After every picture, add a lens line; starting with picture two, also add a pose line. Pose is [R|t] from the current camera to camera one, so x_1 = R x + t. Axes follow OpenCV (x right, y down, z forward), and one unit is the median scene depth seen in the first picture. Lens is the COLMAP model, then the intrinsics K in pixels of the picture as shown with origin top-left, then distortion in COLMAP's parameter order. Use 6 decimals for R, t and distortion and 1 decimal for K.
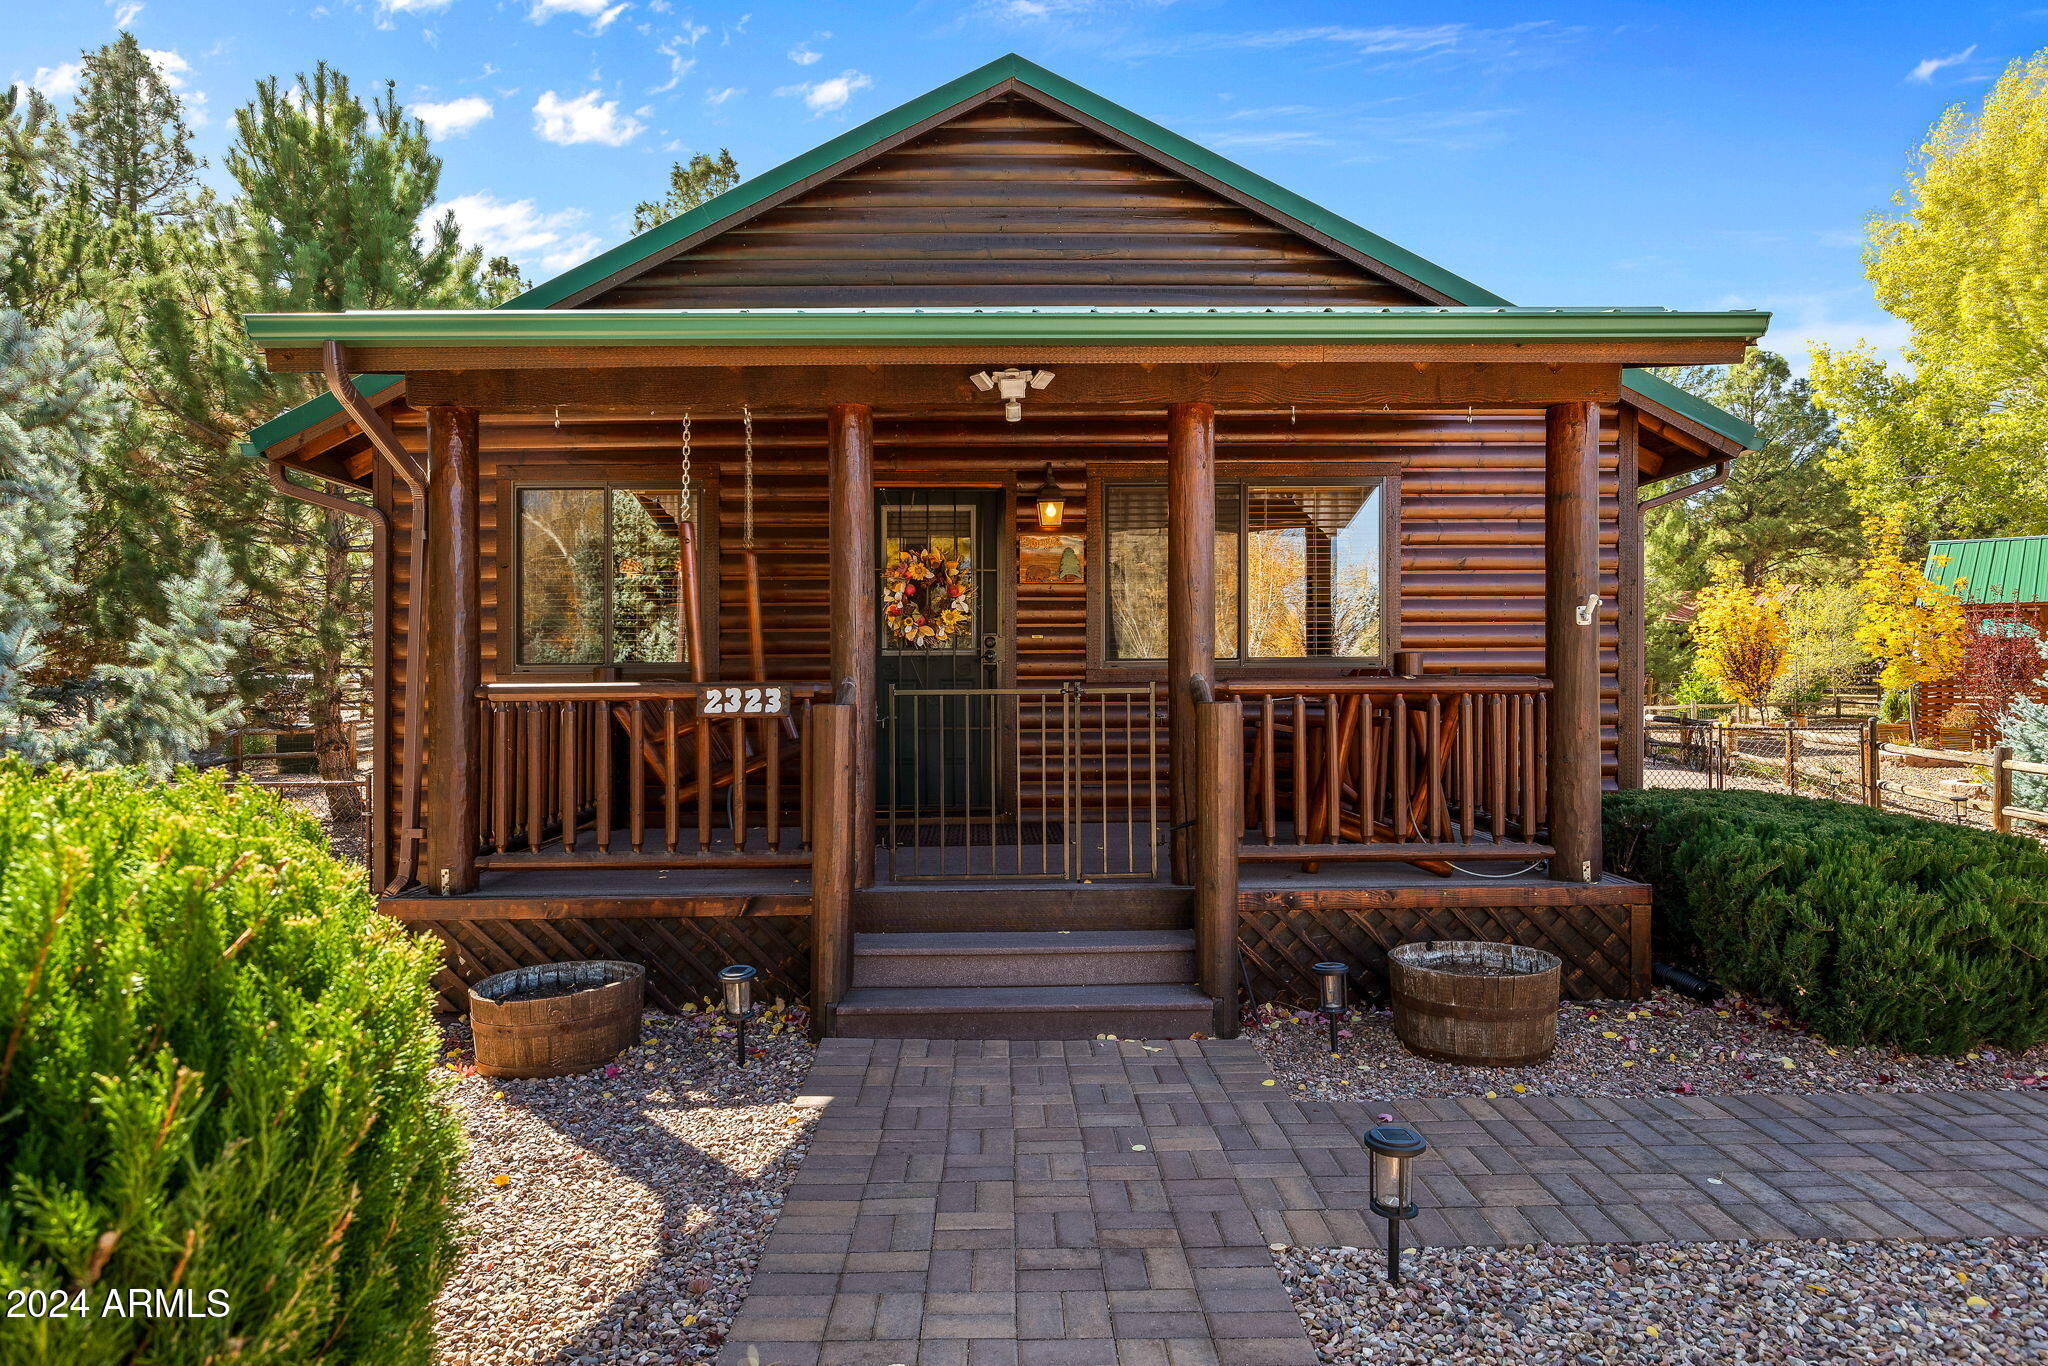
lens RADIAL K [[1253.5, 0, 1045.5], [0, 1253.5, 689.9], [0, 0, 1]] dist [-0.005889, 0.001022]
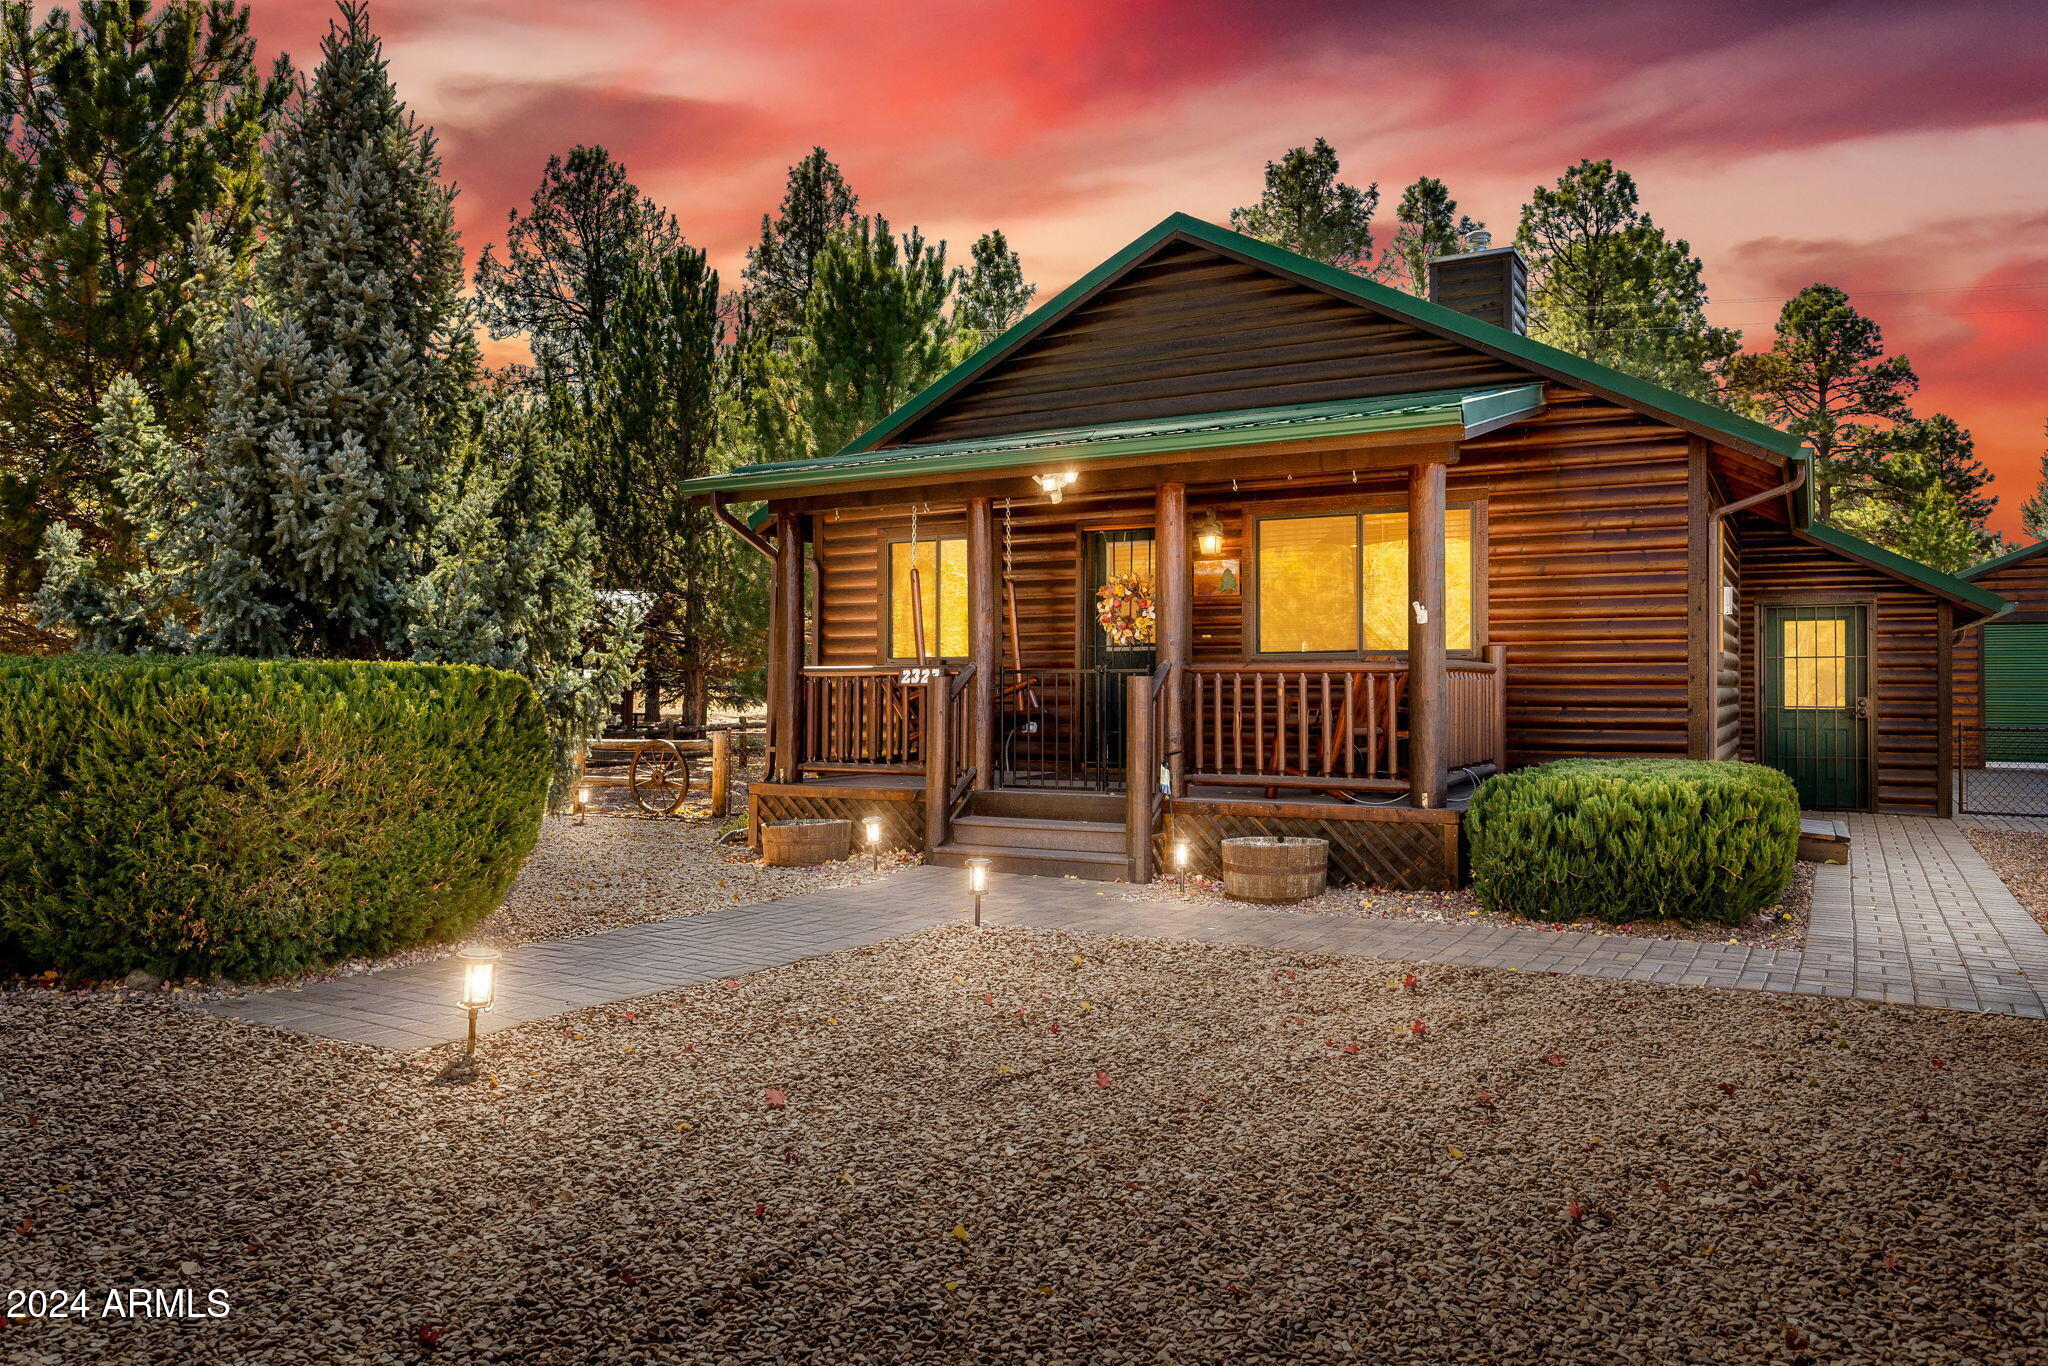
lens RADIAL K [[1468.1, 0, 1022.4], [0, 1468.1, 669.2], [0, 0, 1]] dist [-0.008339, -0.003215]
pose [[0.862803, -0.000607, -0.505541, 0.627588], [-0.010986, 0.999741, -0.019950, 0.026752], [0.505421, 0.022767, 0.862572, -0.461681]]
